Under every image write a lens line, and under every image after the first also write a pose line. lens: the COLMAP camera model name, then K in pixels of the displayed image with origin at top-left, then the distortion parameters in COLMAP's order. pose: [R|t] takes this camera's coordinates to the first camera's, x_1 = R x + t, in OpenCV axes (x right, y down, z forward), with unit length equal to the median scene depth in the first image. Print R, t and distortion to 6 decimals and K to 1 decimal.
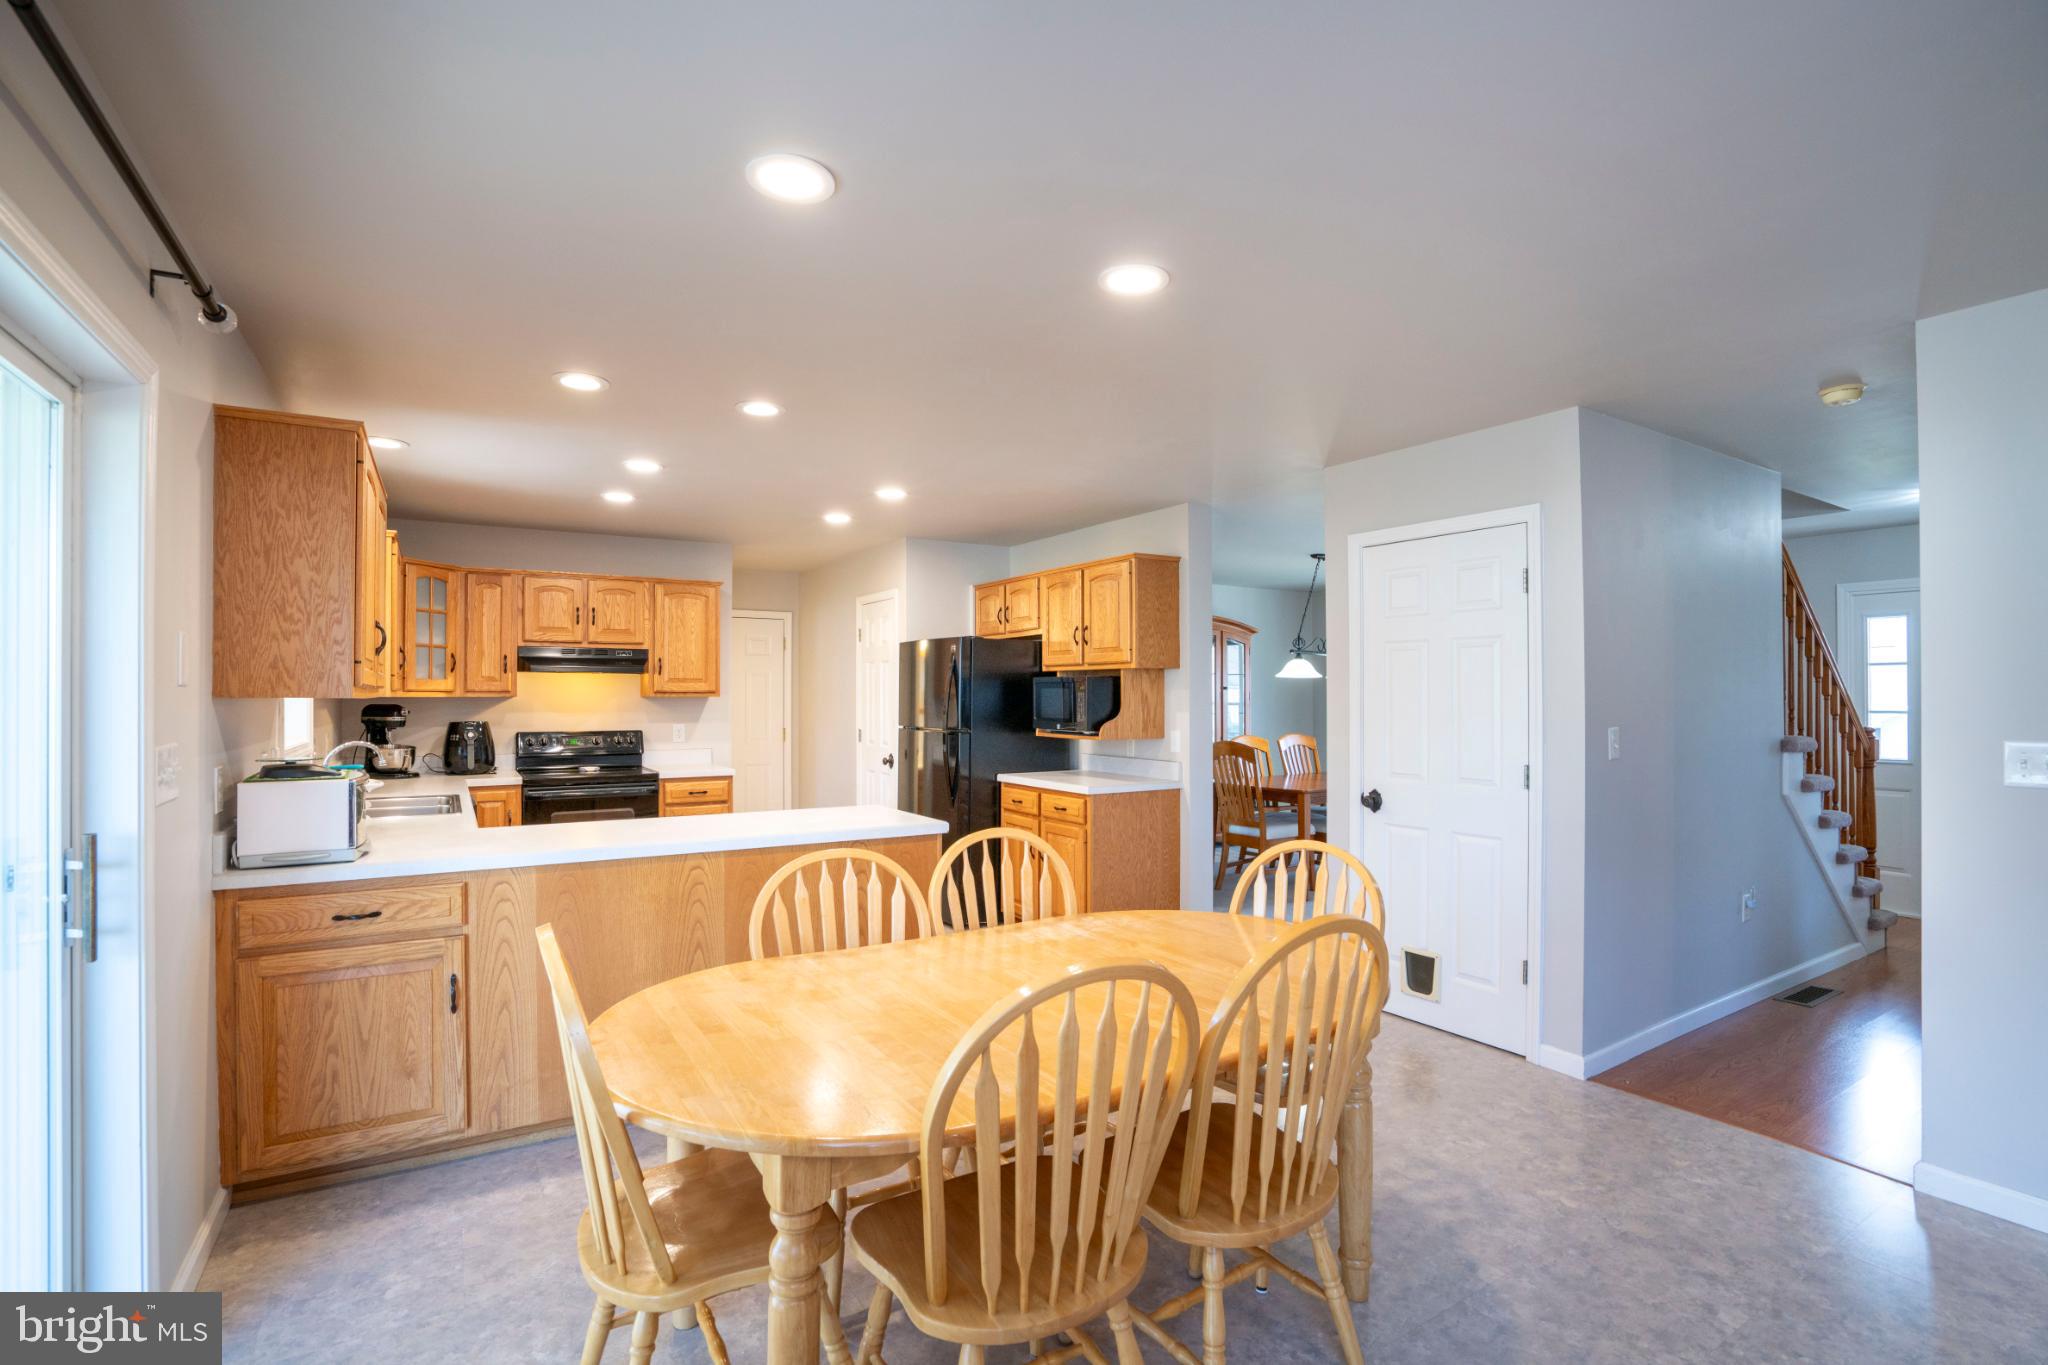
lens RADIAL K [[941.2, 0, 1023.1], [0, 941.2, 686.7], [0, 0, 1]] dist [-0.029915, 0.004997]
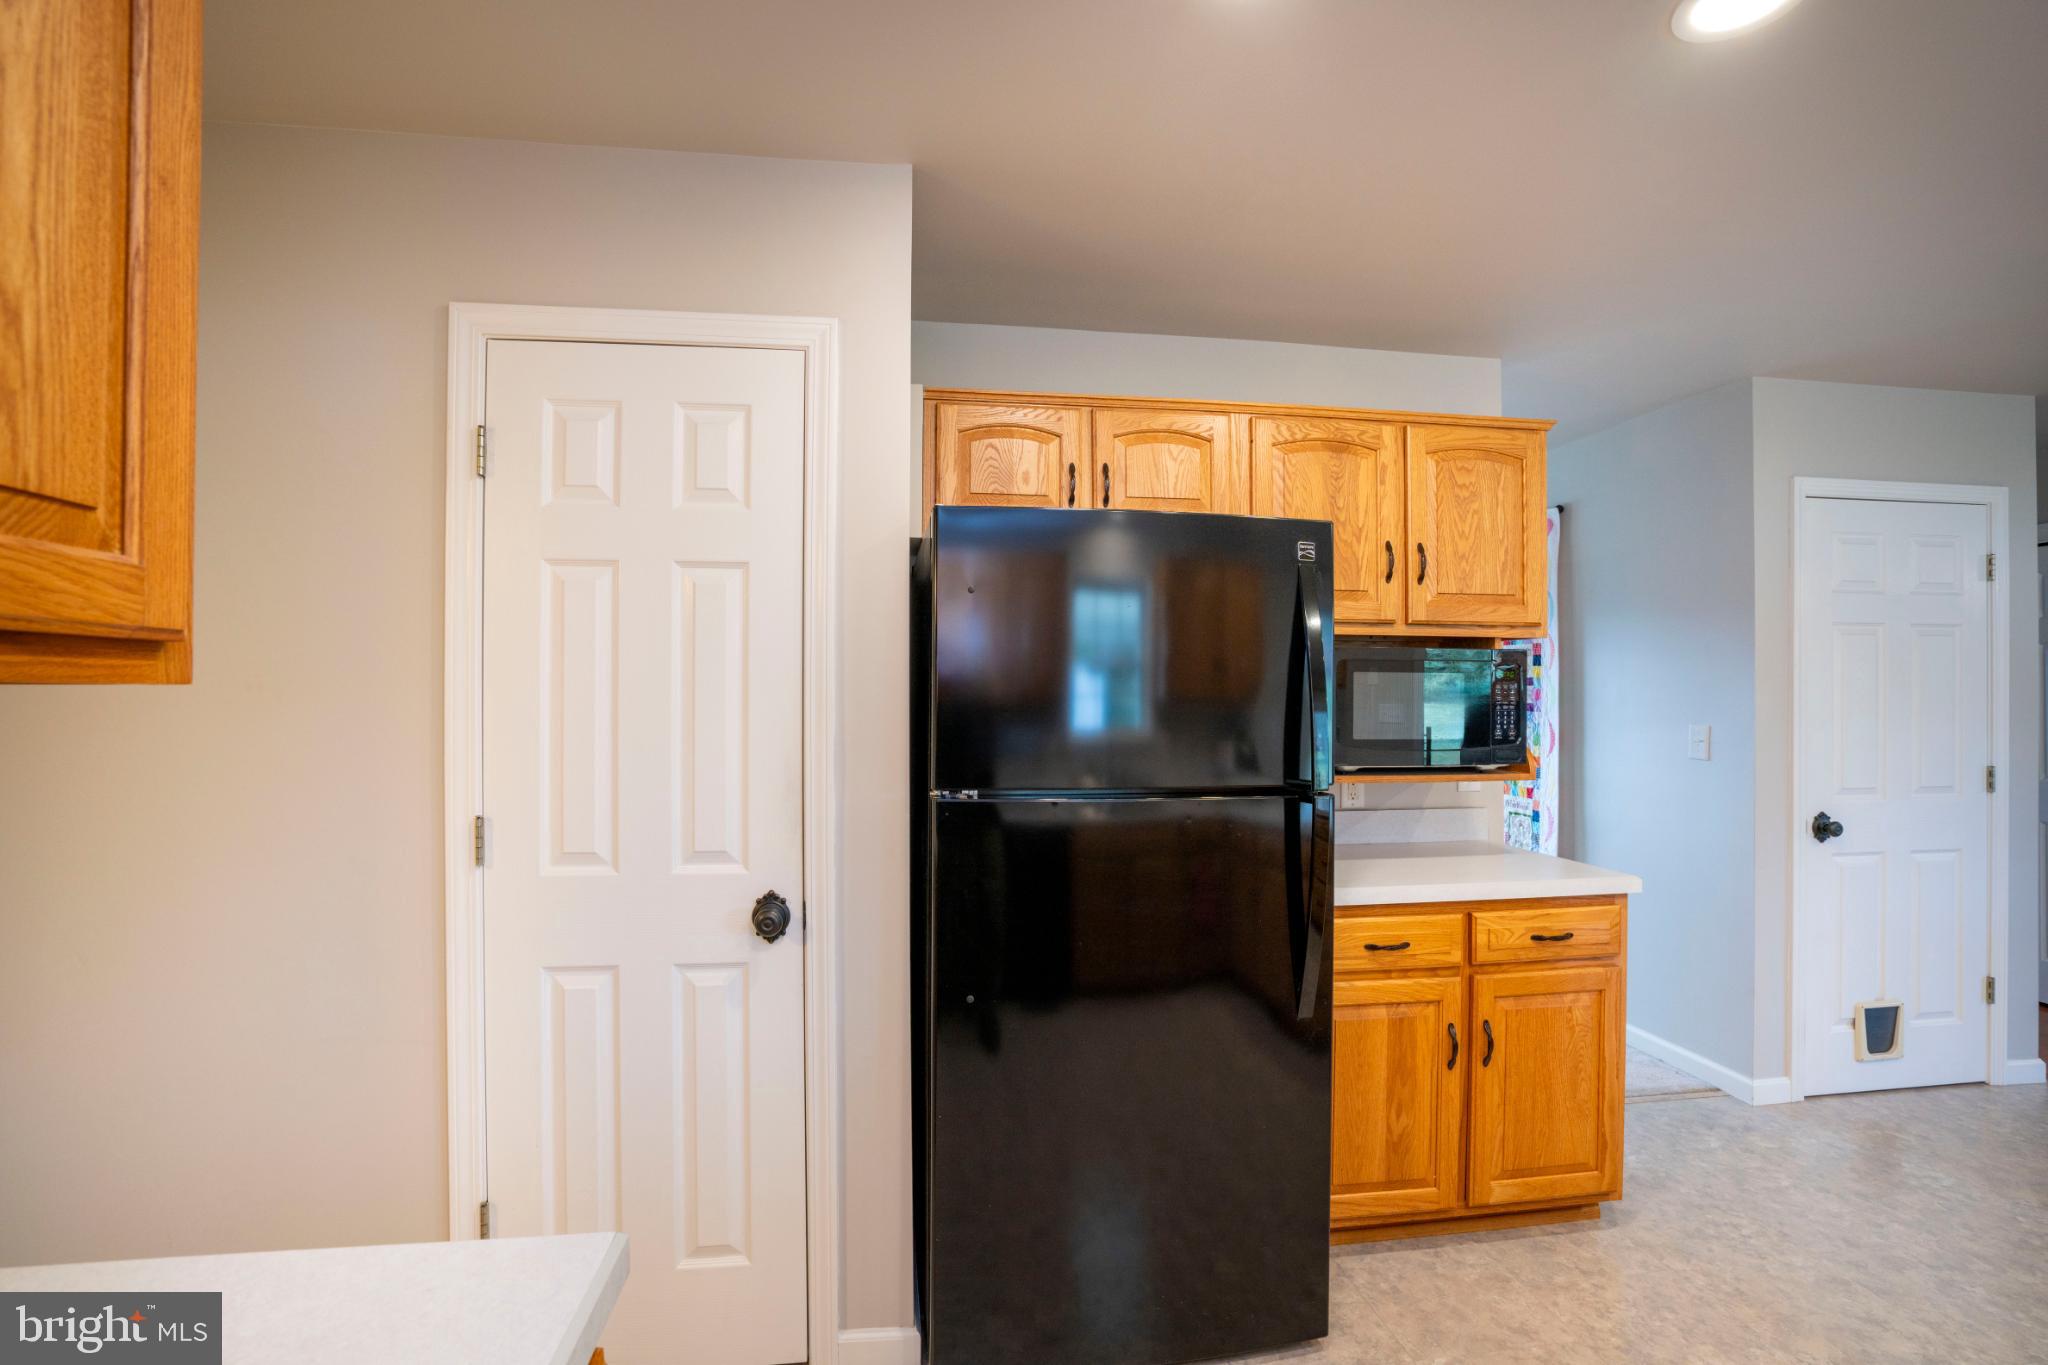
lens RADIAL K [[941.2, 0, 1020.1], [0, 941.2, 685.1], [0, 0, 1]] dist [-0.029915, 0.004997]
pose [[0.412819, 0.003078, 0.910808, -0.453701], [-0.014443, 0.999891, 0.003167, 0.008673], [-0.910698, -0.014462, 0.412819, 0.992406]]
